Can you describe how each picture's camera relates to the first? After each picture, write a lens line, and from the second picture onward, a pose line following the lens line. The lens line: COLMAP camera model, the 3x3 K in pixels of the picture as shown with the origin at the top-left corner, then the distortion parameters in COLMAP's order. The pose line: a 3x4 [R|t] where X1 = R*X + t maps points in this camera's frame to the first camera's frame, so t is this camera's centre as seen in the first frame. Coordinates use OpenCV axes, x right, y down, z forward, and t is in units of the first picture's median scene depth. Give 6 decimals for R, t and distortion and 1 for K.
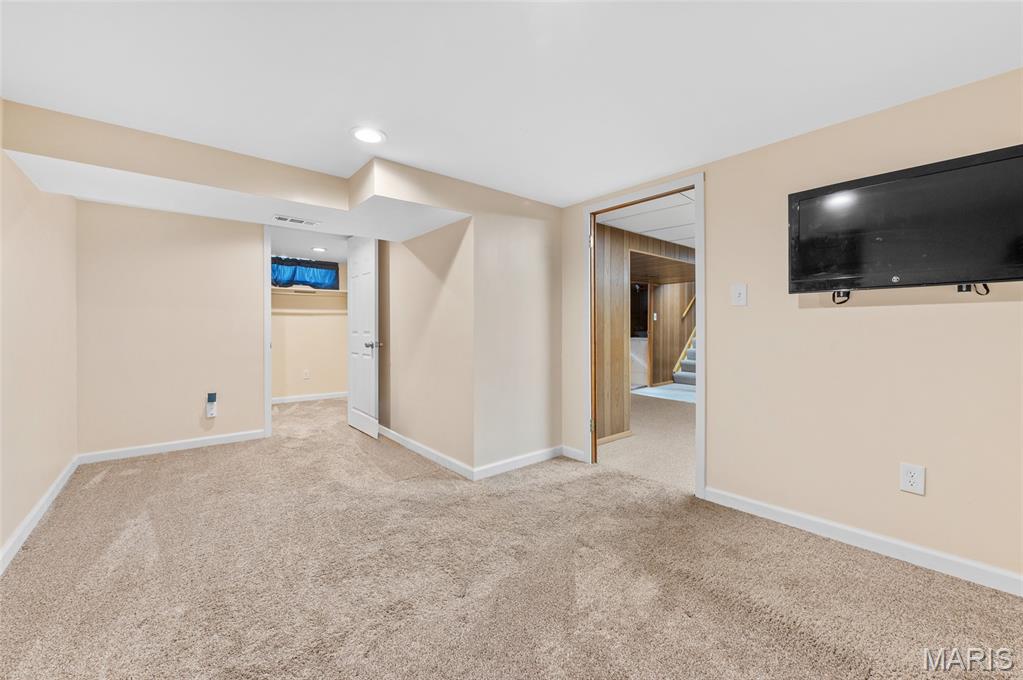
lens RADIAL K [[407.4, 0, 511.6], [0, 407.4, 335.9], [0, 0, 1]] dist [-0.002980, 0.000320]
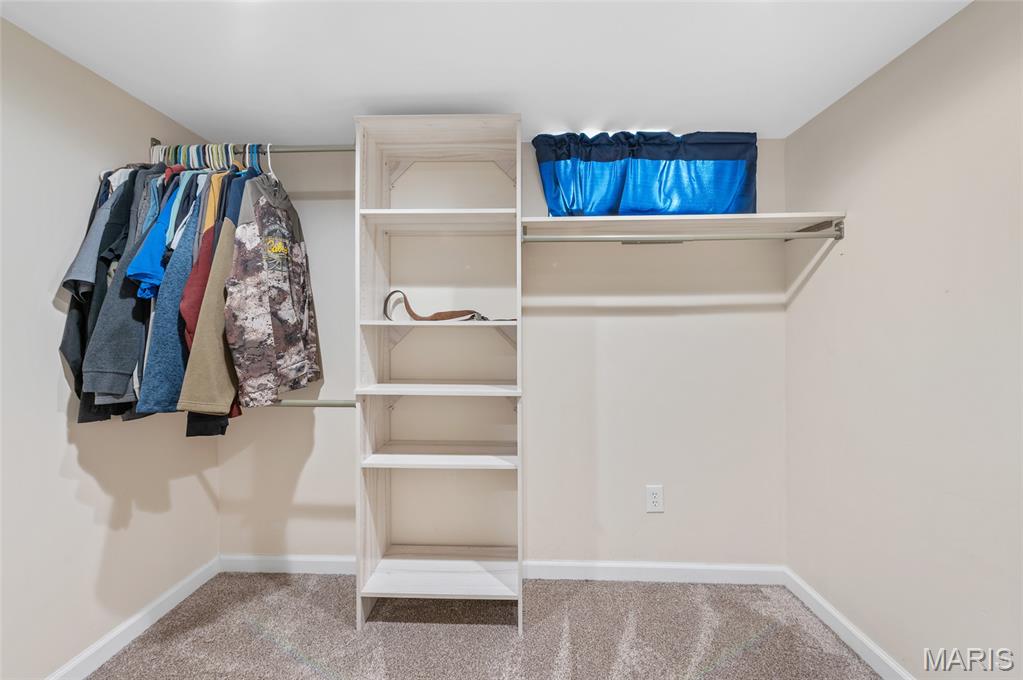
lens RADIAL K [[407.4, 0, 511.6], [0, 407.4, 335.9], [0, 0, 1]] dist [-0.002980, 0.000320]
pose [[0.748983, 0.001728, -0.662587, -0.378352], [-0.005313, 0.999980, -0.003397, -0.031743], [0.662568, 0.006065, 0.748977, 0.689795]]
